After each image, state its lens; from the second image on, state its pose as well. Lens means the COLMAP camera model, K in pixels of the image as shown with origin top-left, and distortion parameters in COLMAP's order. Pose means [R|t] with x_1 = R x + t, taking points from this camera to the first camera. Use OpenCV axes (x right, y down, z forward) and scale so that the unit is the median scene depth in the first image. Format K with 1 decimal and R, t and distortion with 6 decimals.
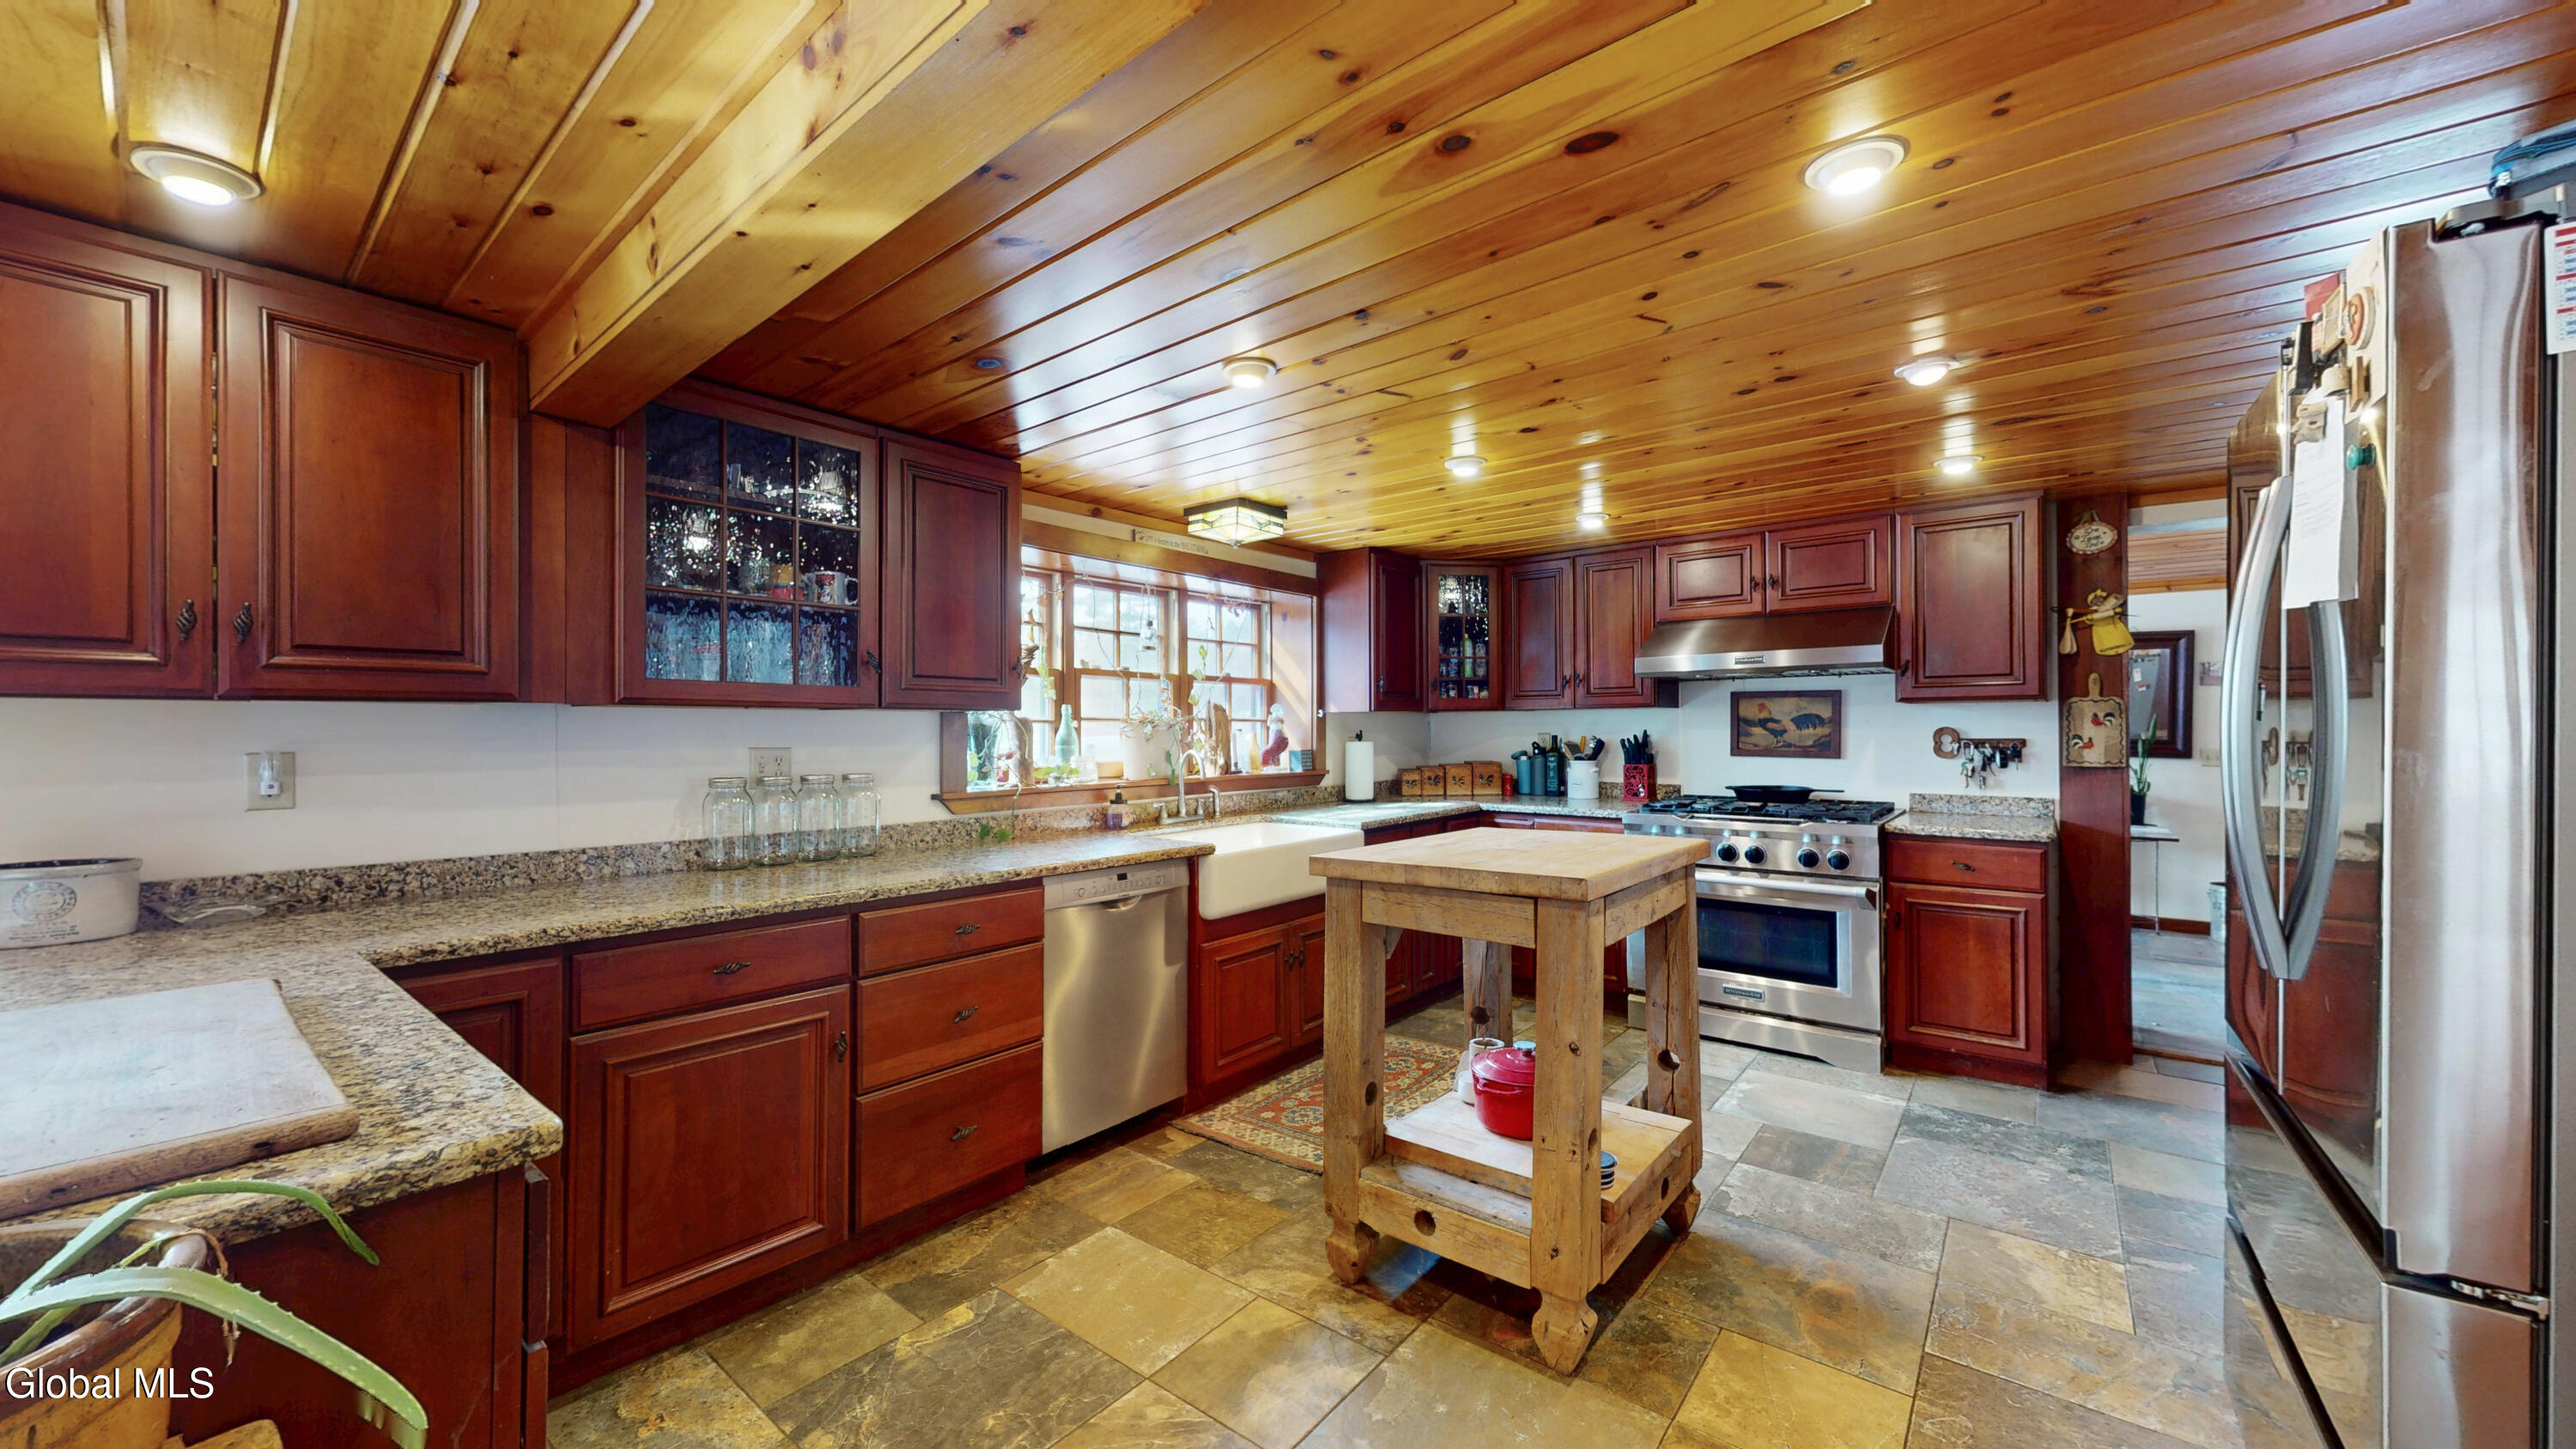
lens RADIAL K [[943.8, 0, 1288.0], [0, 943.8, 724.5], [0, 0, 1]] dist [-0.000603, -0.000154]
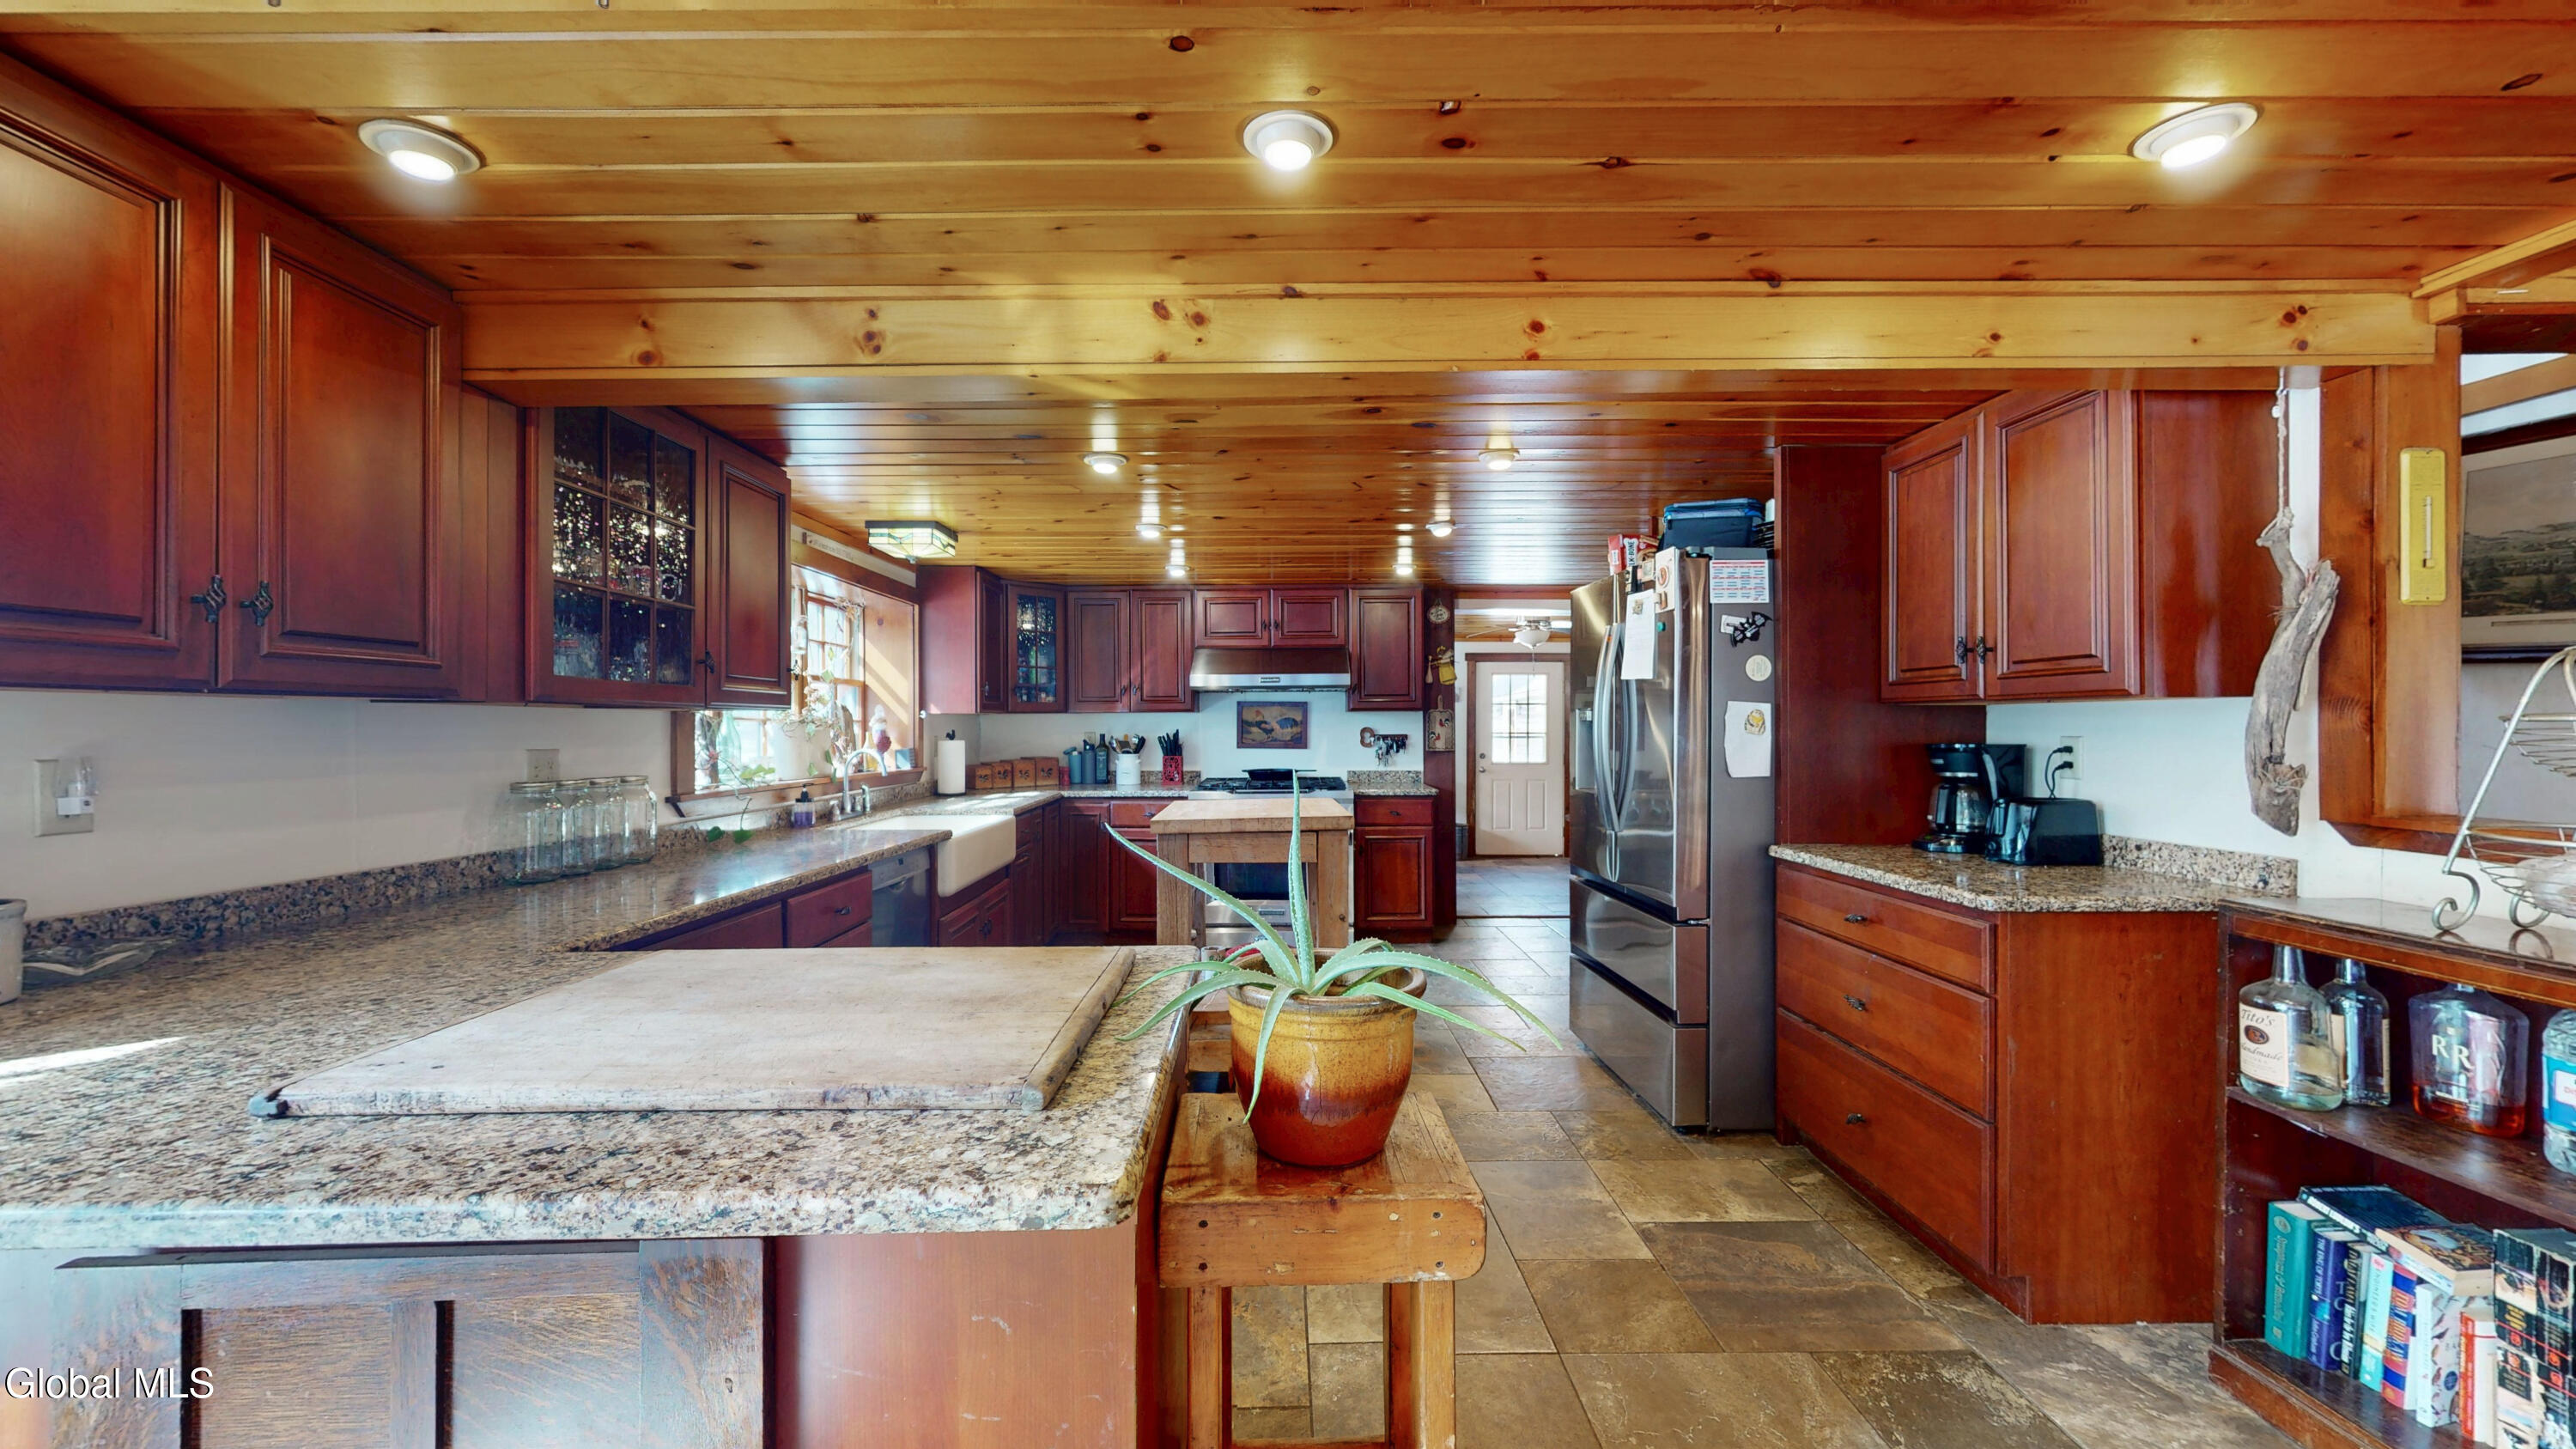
lens RADIAL K [[943.8, 0, 1288.0], [0, 943.8, 724.5], [0, 0, 1]] dist [-0.000603, -0.000154]
pose [[0.767824, 0.001964, 0.640657, -0.405862], [-0.001587, 0.999998, -0.001163, 0.000265], [-0.640659, -0.000124, 0.767826, -0.110945]]
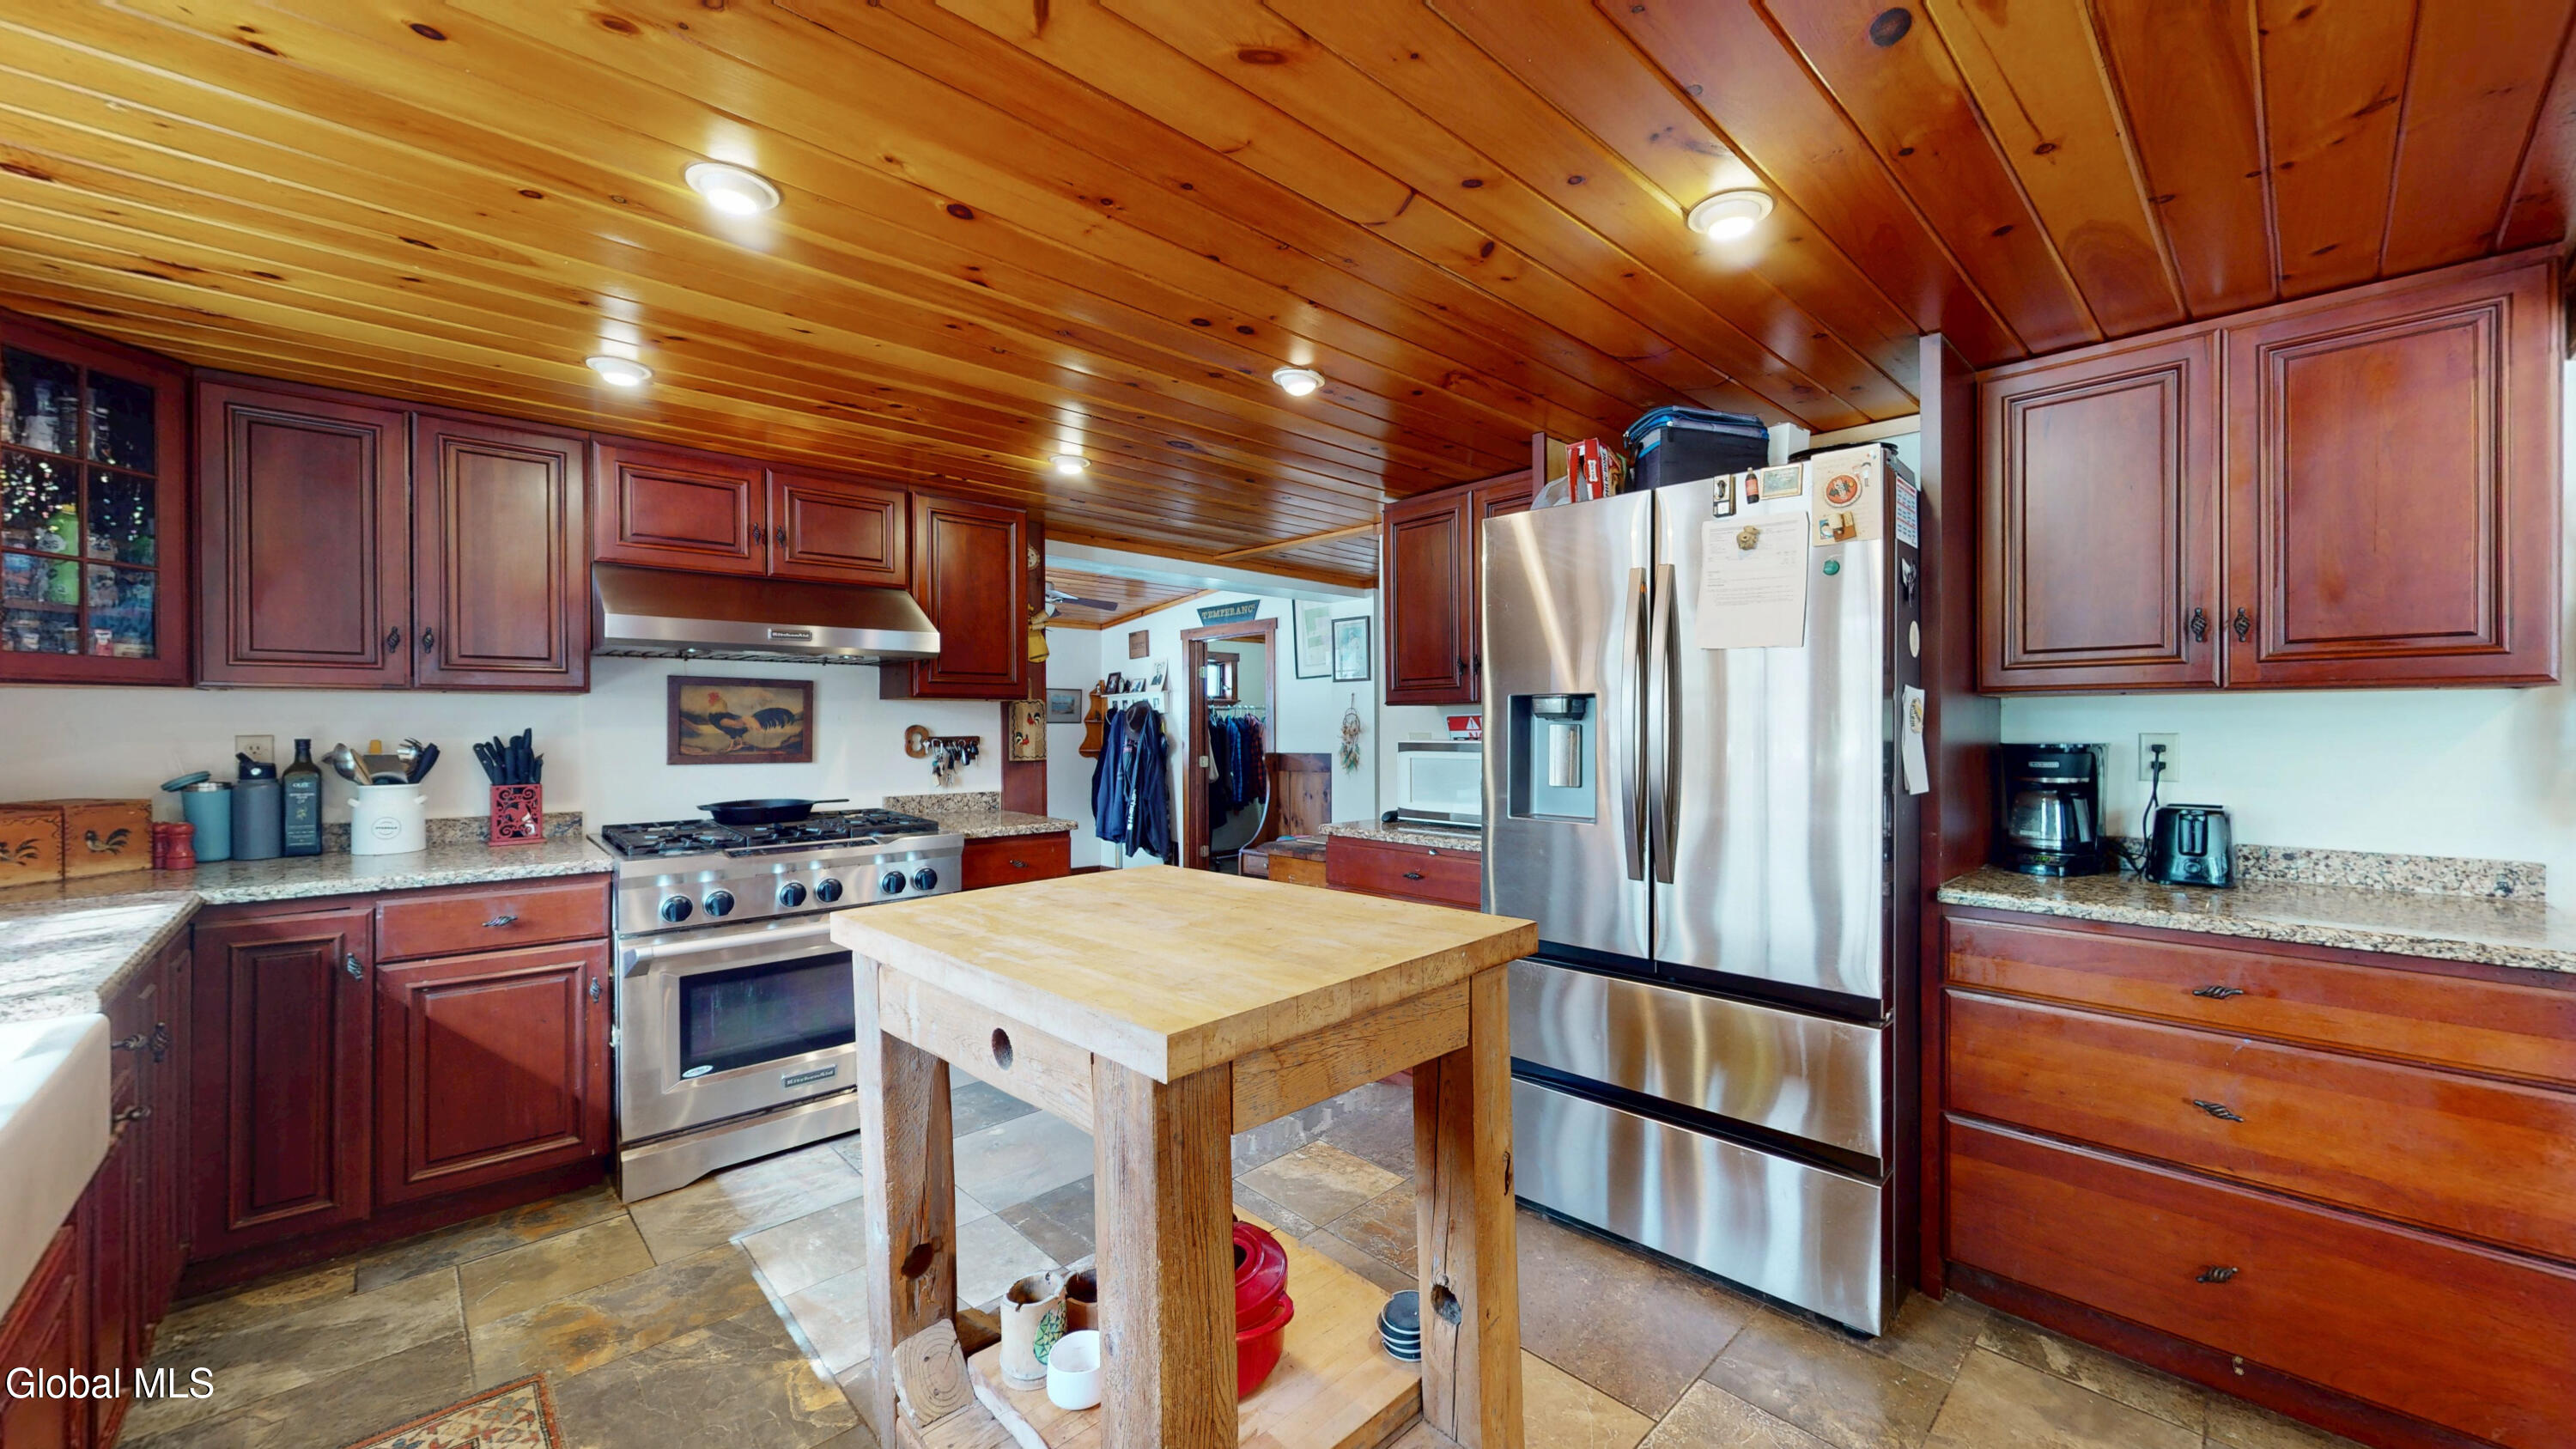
lens RADIAL K [[943.8, 0, 1288.0], [0, 943.8, 724.5], [0, 0, 1]] dist [-0.000603, -0.000154]
pose [[0.129867, 0.004302, 0.991522, -0.211030], [-0.002480, 0.999989, -0.004014, 0.005133], [-0.991528, -0.001938, 0.129876, 0.512622]]
